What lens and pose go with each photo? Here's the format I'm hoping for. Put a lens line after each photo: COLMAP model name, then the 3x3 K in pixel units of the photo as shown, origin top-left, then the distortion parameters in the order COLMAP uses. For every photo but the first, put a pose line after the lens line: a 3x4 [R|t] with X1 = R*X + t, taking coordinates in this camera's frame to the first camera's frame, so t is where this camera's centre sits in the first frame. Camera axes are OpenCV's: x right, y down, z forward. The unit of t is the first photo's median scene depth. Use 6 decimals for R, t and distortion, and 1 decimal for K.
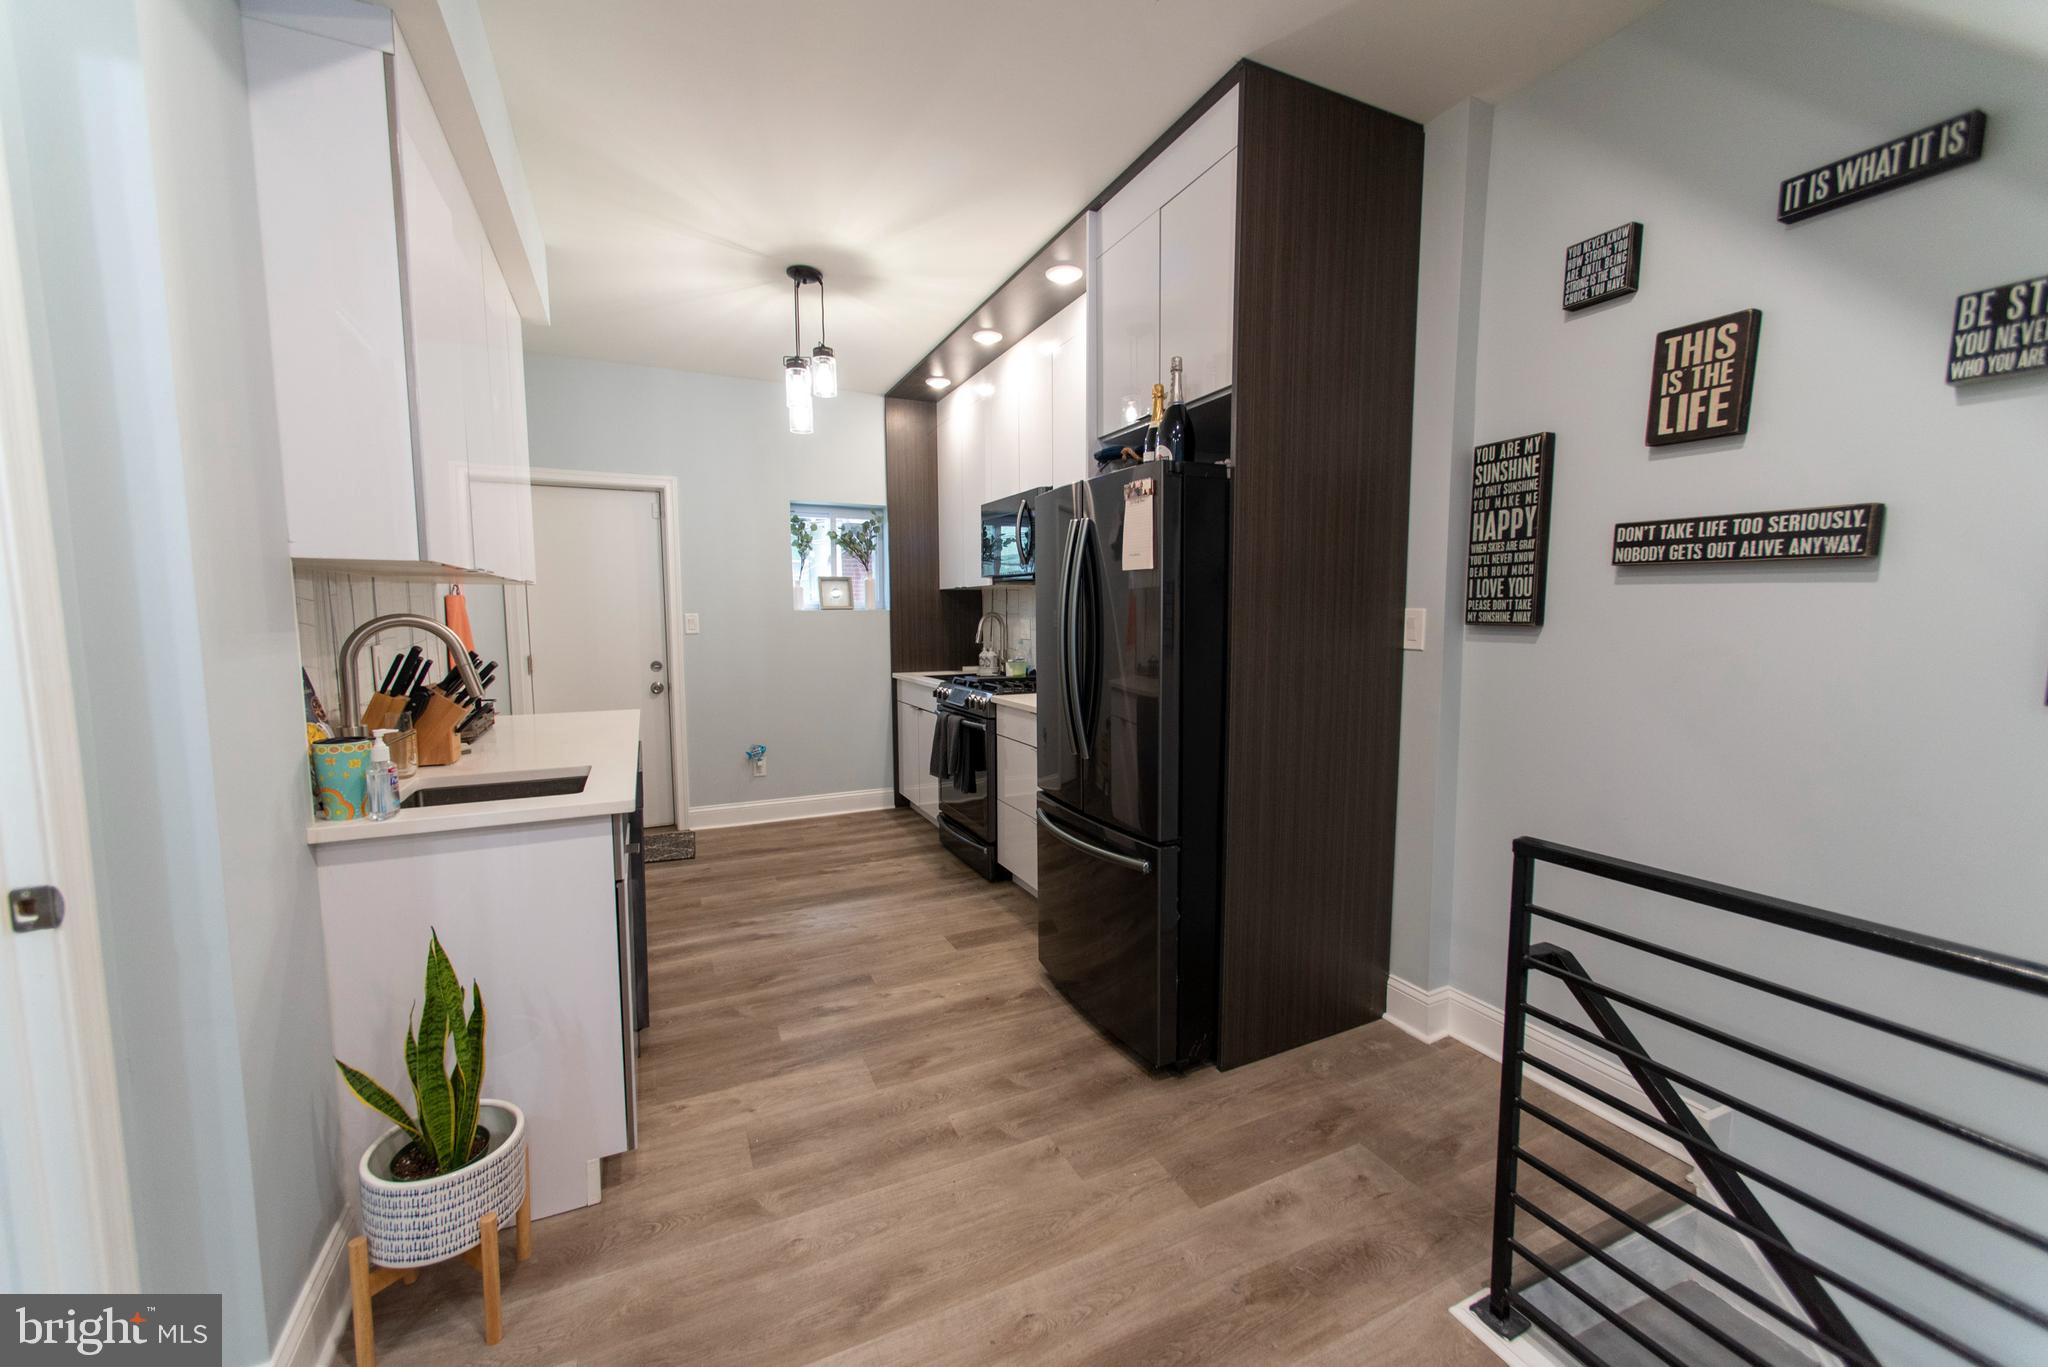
lens RADIAL K [[793.1, 0, 1028.9], [0, 793.1, 686.1], [0, 0, 1]] dist [0.001328, 0.000189]
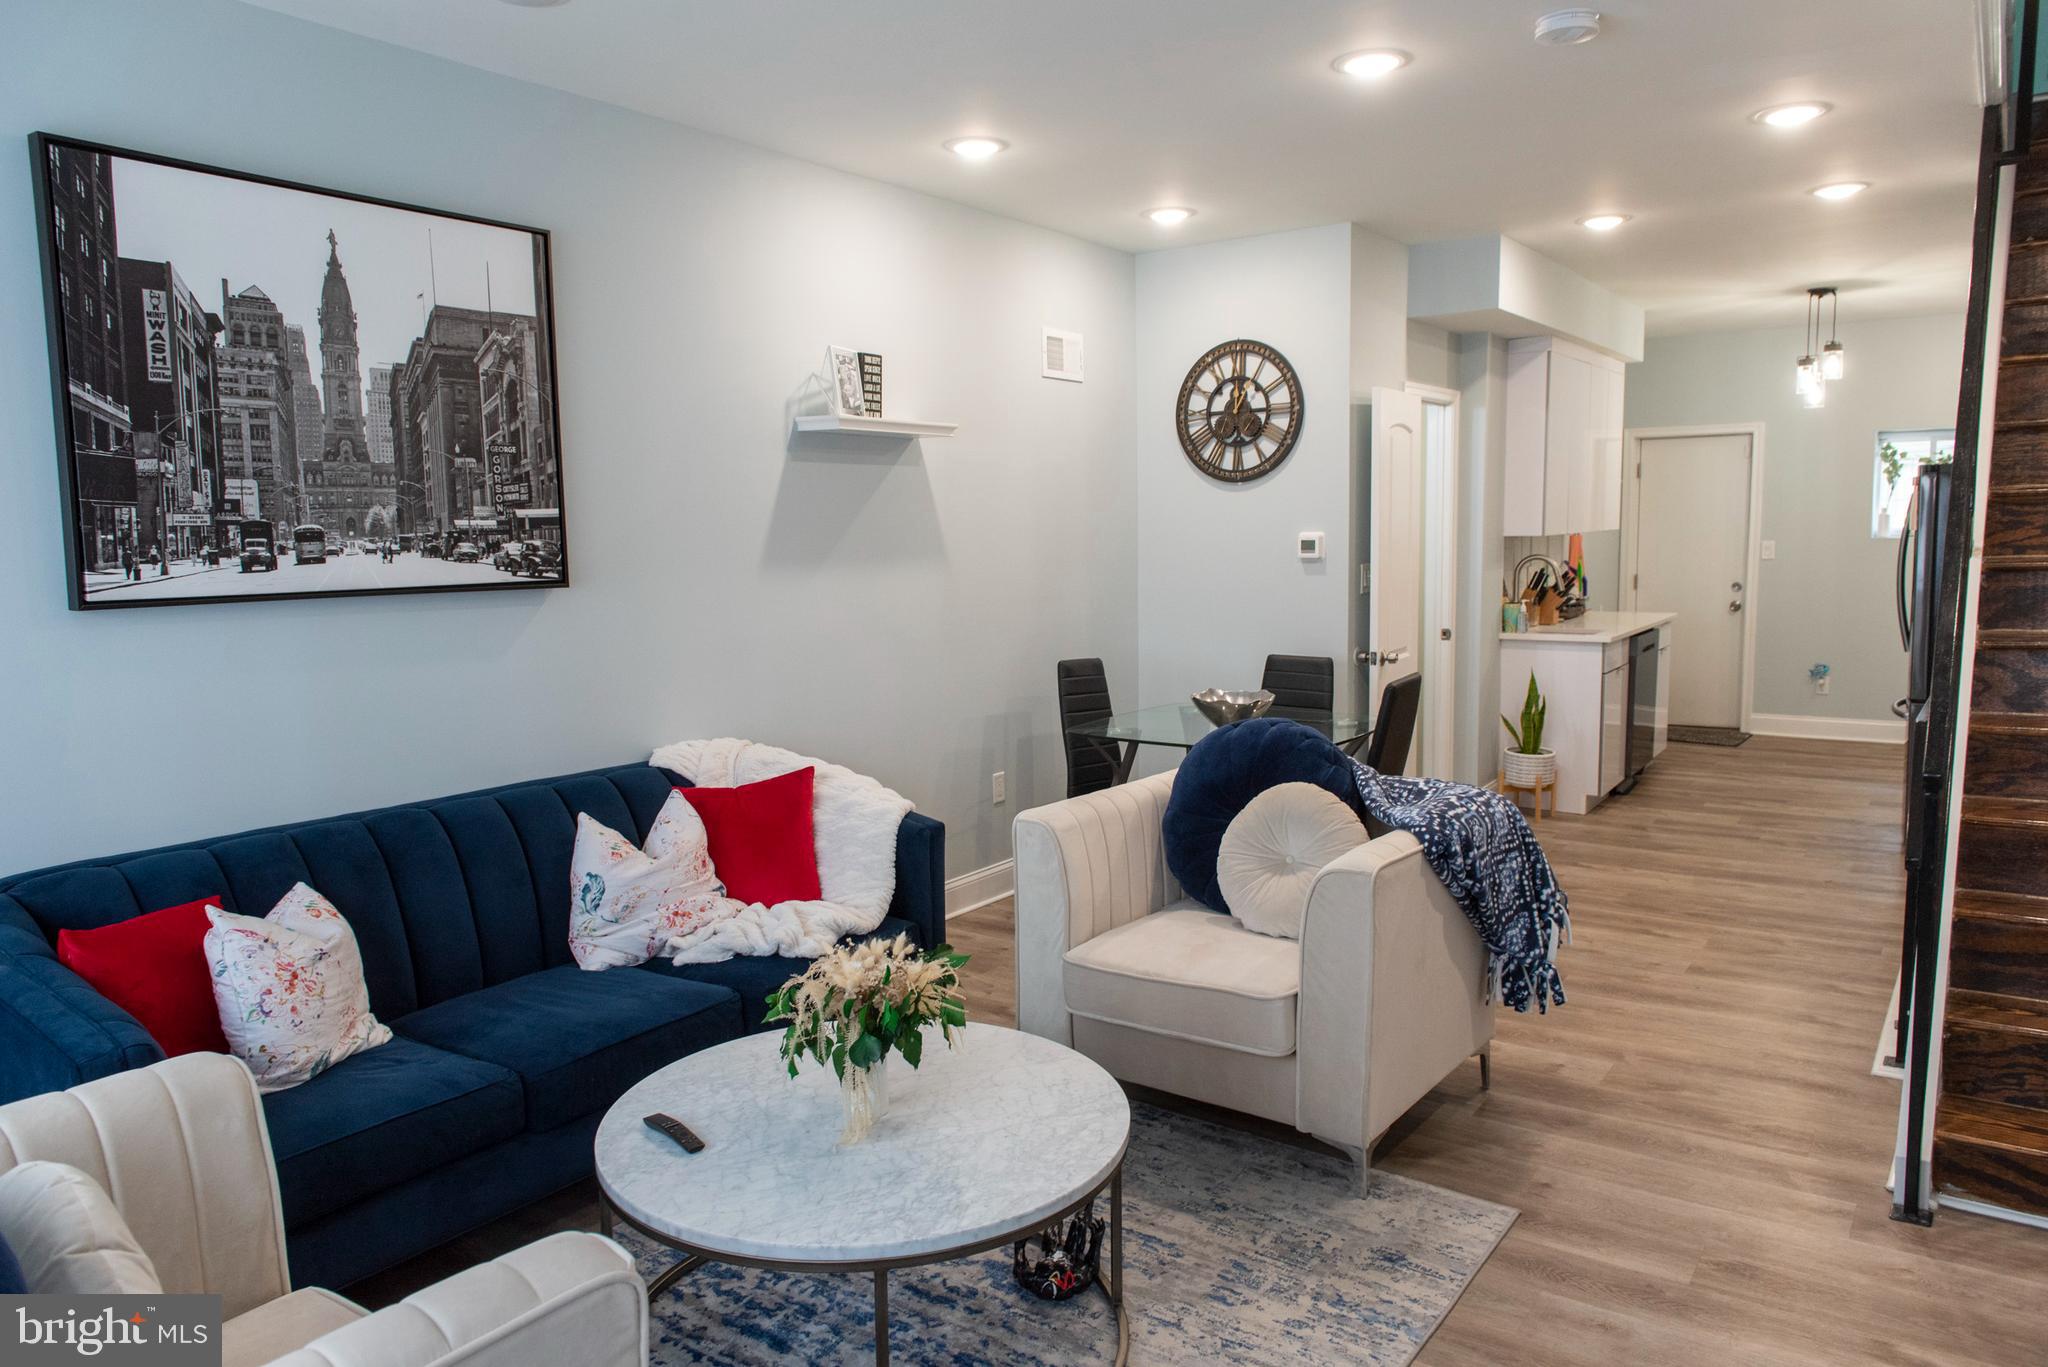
lens RADIAL K [[1377.5, 0, 1024.5], [0, 1377.5, 680.7], [0, 0, 1]] dist [0.006455, -0.007756]
pose [[0.490840, 0.092401, -0.866336, 1.411630], [-0.062227, 0.995539, 0.070925, 0.059531], [0.869025, 0.019097, 0.494400, -1.616416]]
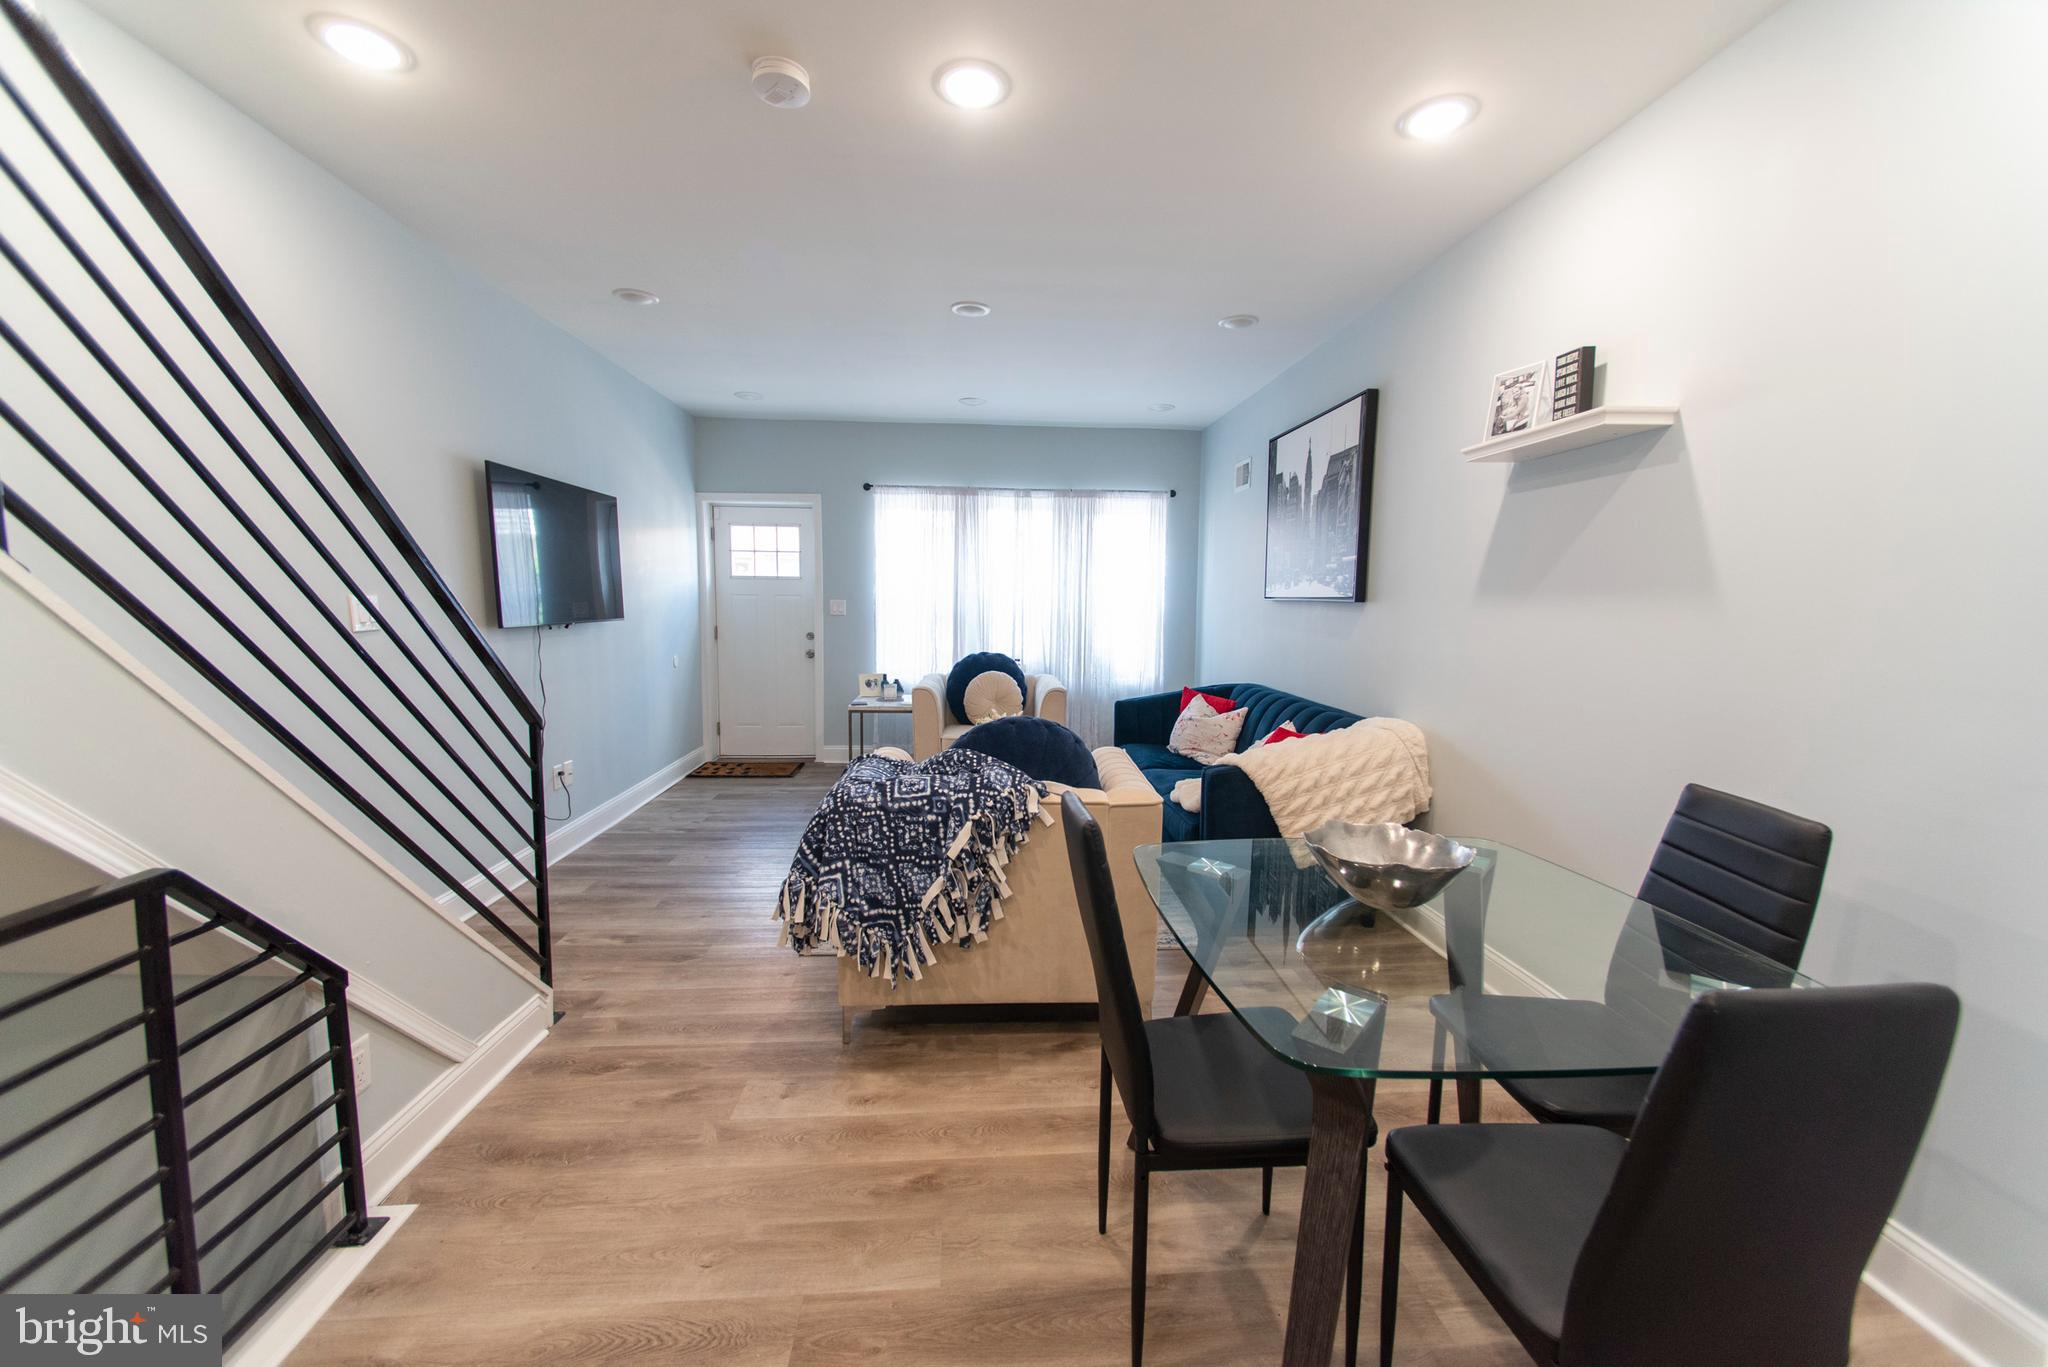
lens RADIAL K [[805.6, 0, 1028.0], [0, 805.6, 686.1], [0, 0, 1]] dist [0.006938, 0.000487]
pose [[-0.932992, -0.048207, 0.356653, -0.074114], [0.021771, 0.981614, 0.189631, -0.042877], [-0.359237, 0.184689, -0.914789, 0.231867]]
